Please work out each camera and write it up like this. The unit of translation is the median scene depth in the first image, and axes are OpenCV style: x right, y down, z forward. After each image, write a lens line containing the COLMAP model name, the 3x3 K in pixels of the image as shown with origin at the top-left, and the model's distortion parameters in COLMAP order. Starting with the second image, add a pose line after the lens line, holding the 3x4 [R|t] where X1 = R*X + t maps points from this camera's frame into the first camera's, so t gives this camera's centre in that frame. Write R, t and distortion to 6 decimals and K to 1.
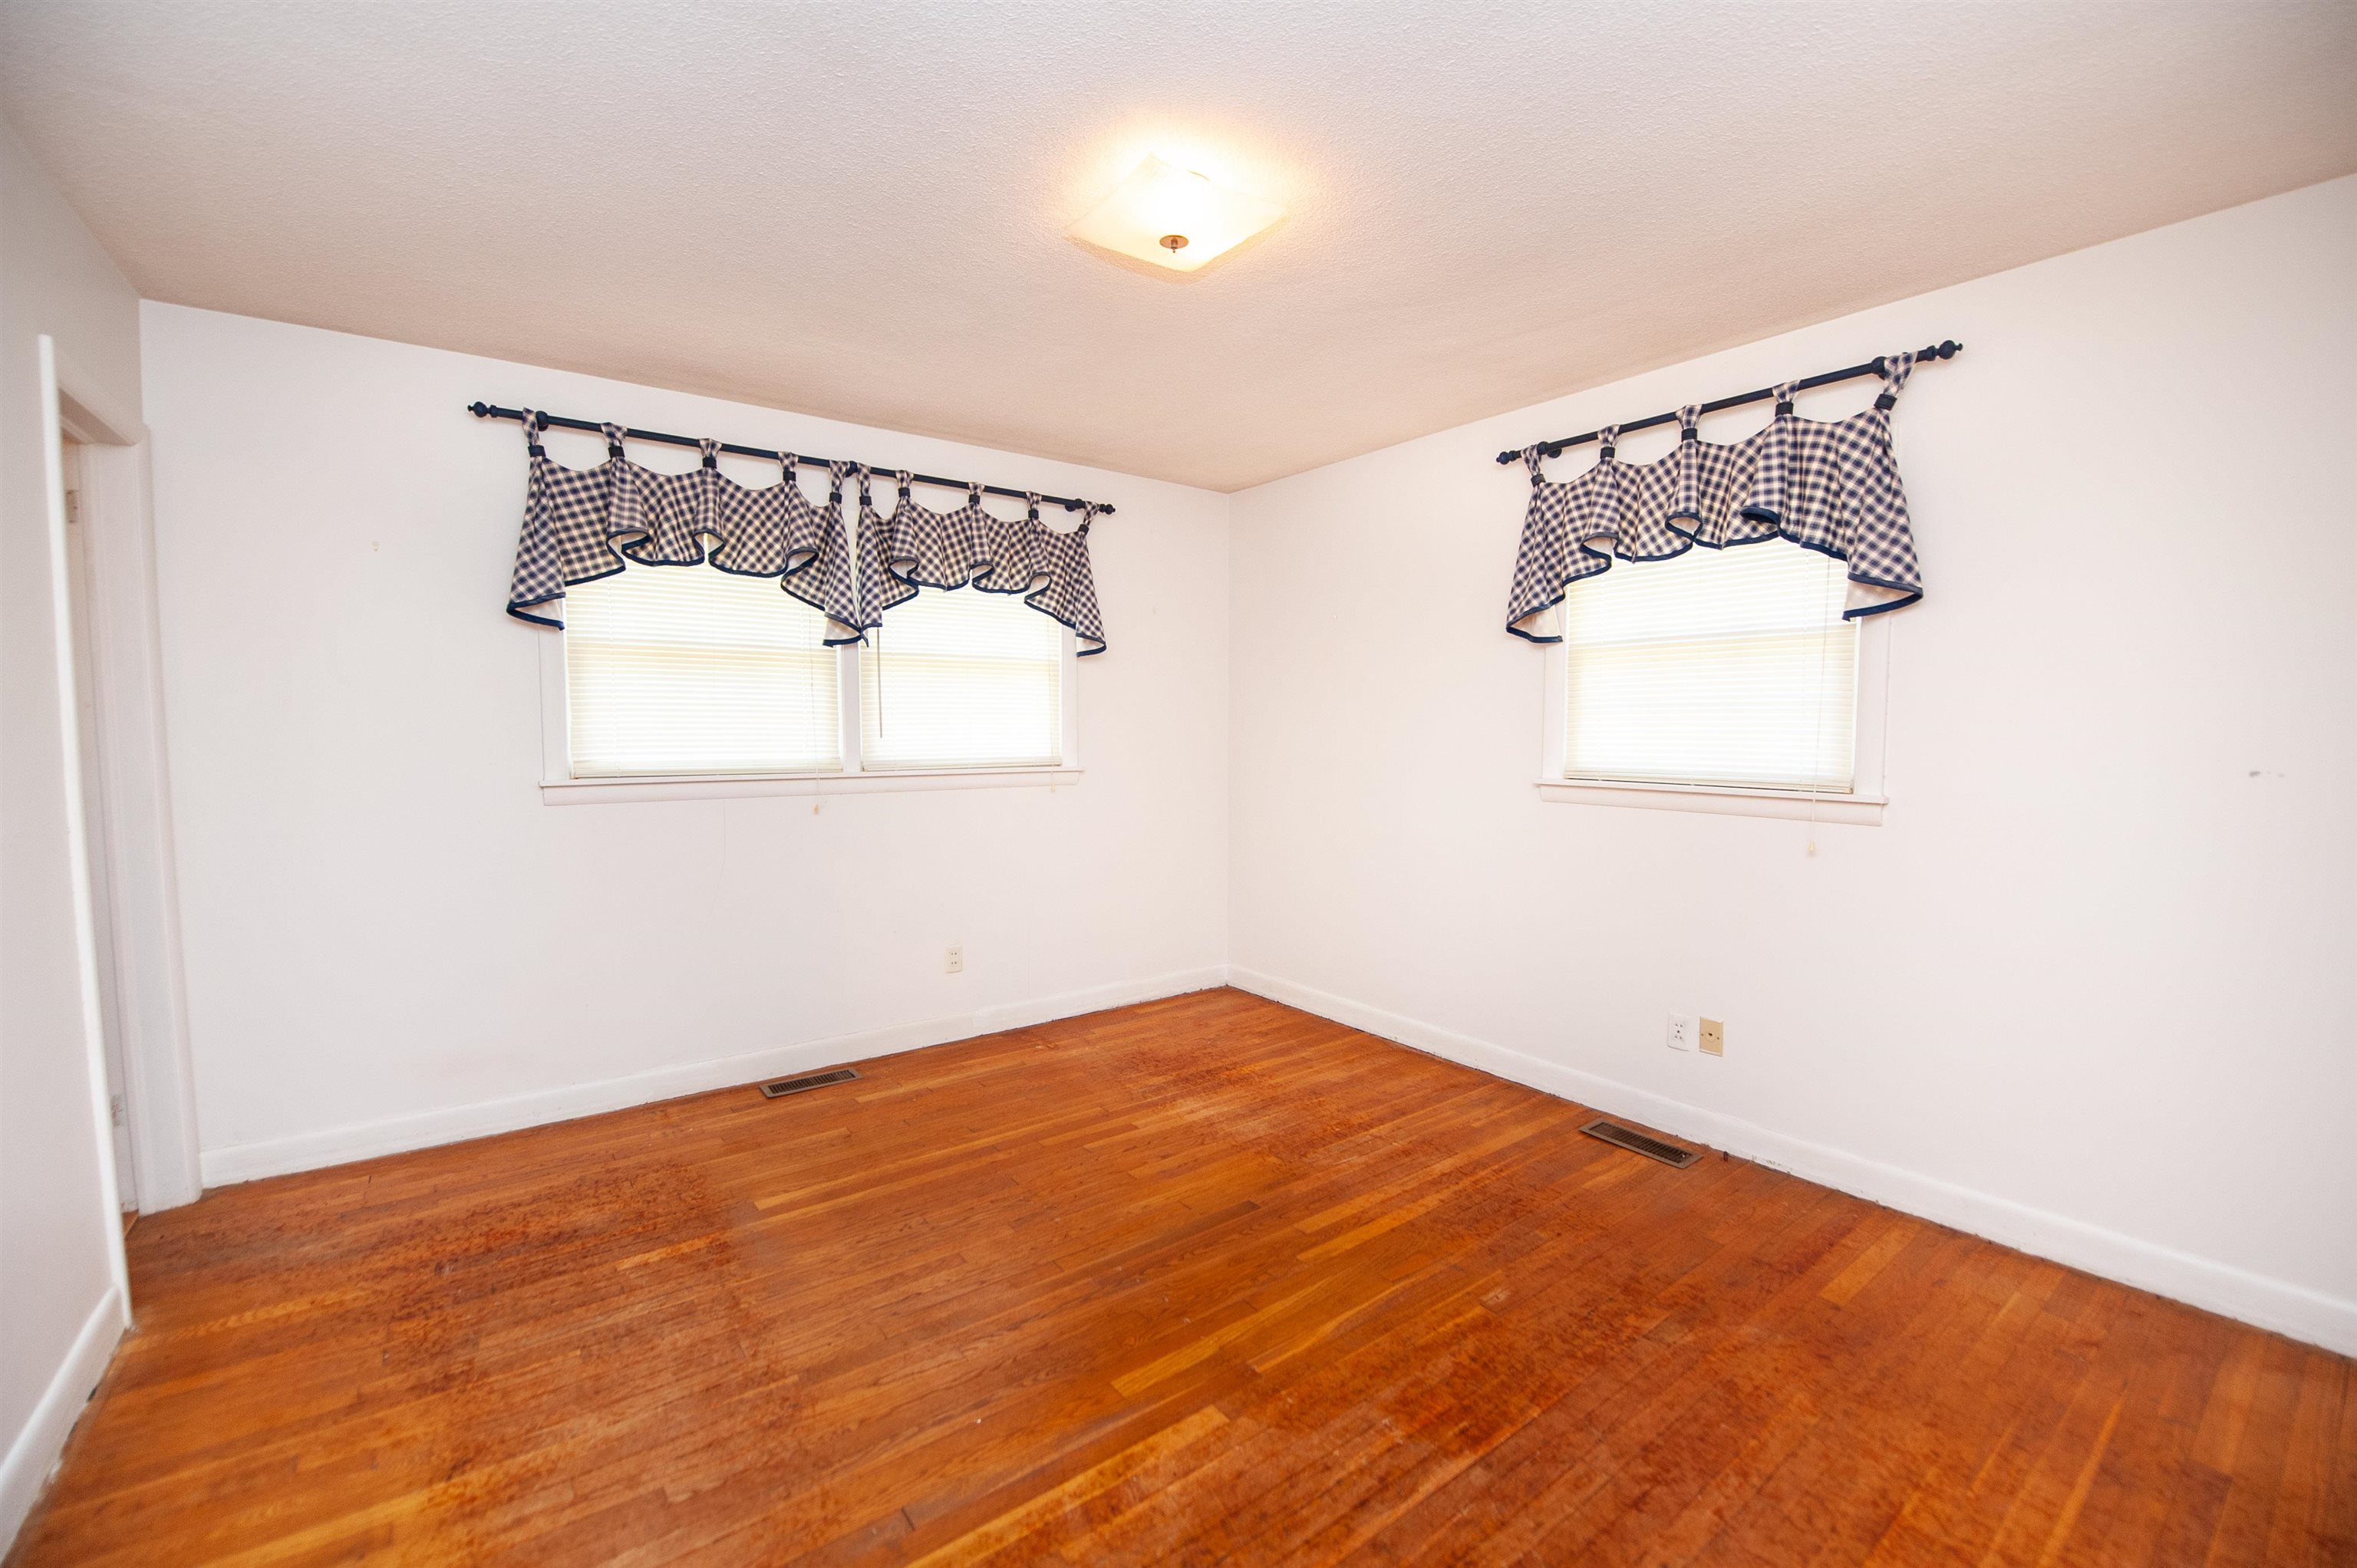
lens RADIAL K [[949.9, 0, 1182.8], [0, 949.9, 789.7], [0, 0, 1]] dist [-0.017068, -0.002797]
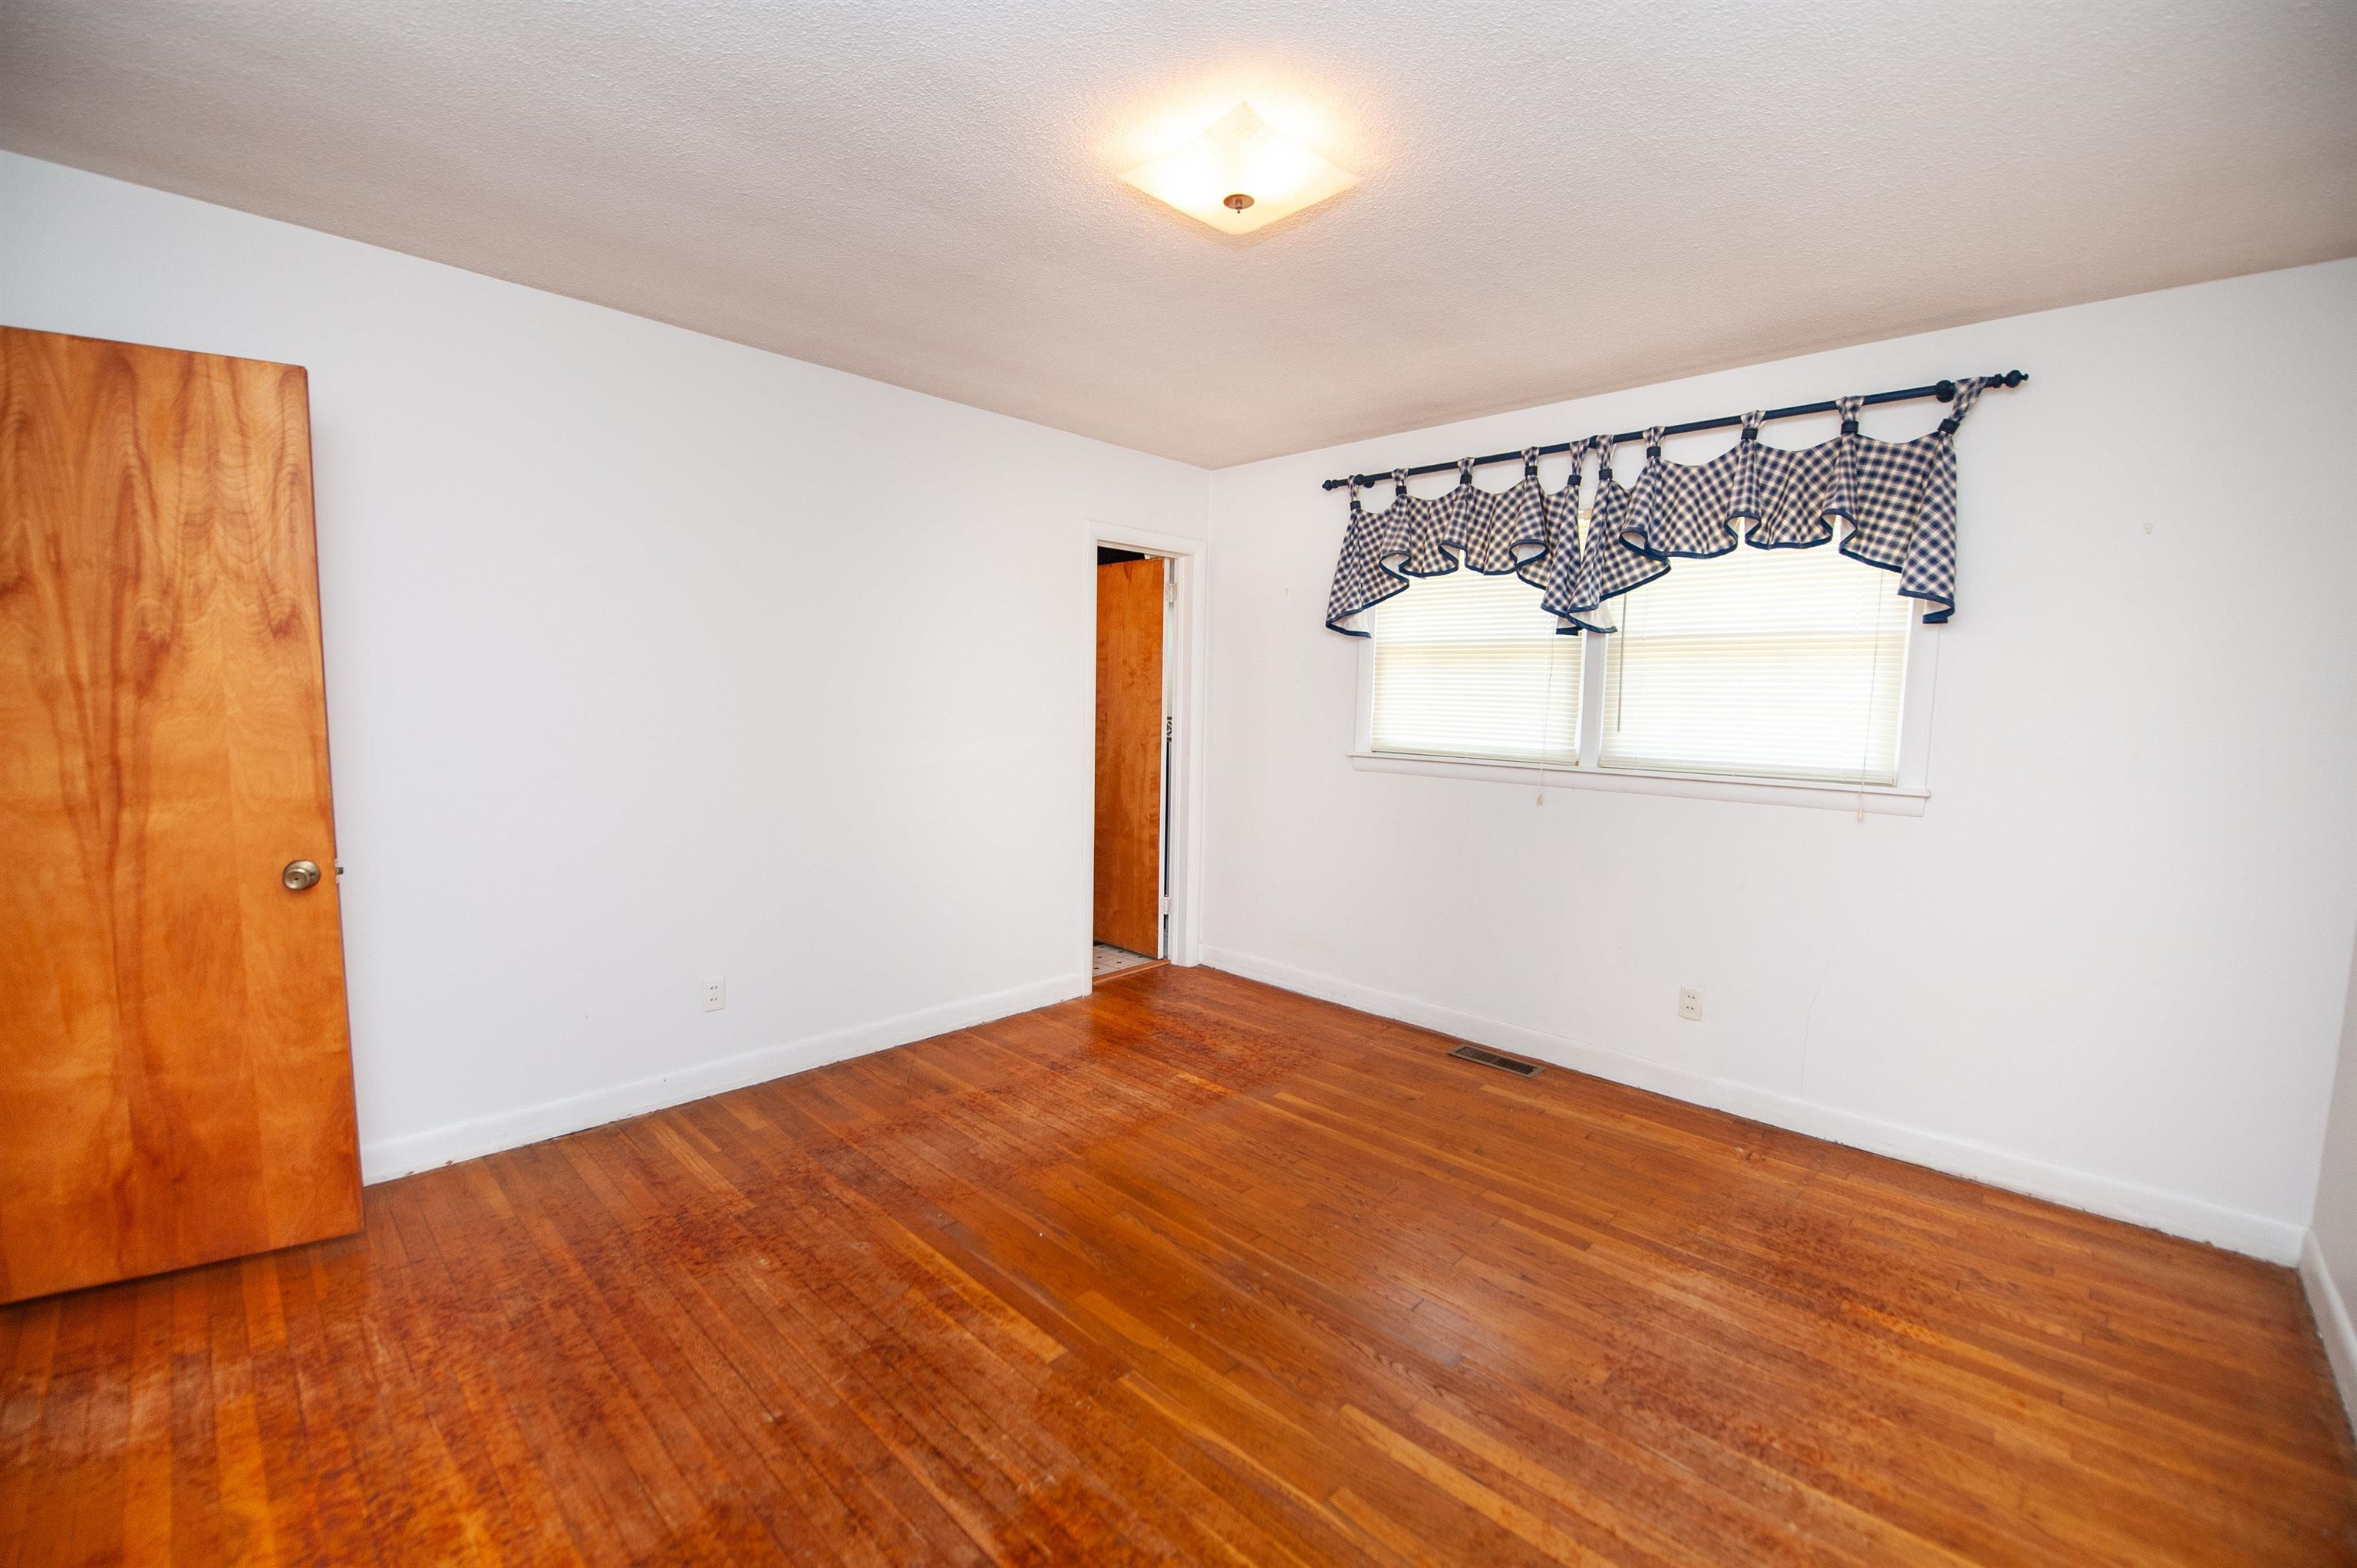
lens RADIAL K [[949.9, 0, 1182.8], [0, 949.9, 789.7], [0, 0, 1]] dist [-0.017068, -0.002797]
pose [[0.173426, 0.097228, -0.980036, 0.599940], [-0.088341, 0.992639, 0.082846, -0.045216], [0.980877, 0.072209, 0.180739, 0.512517]]
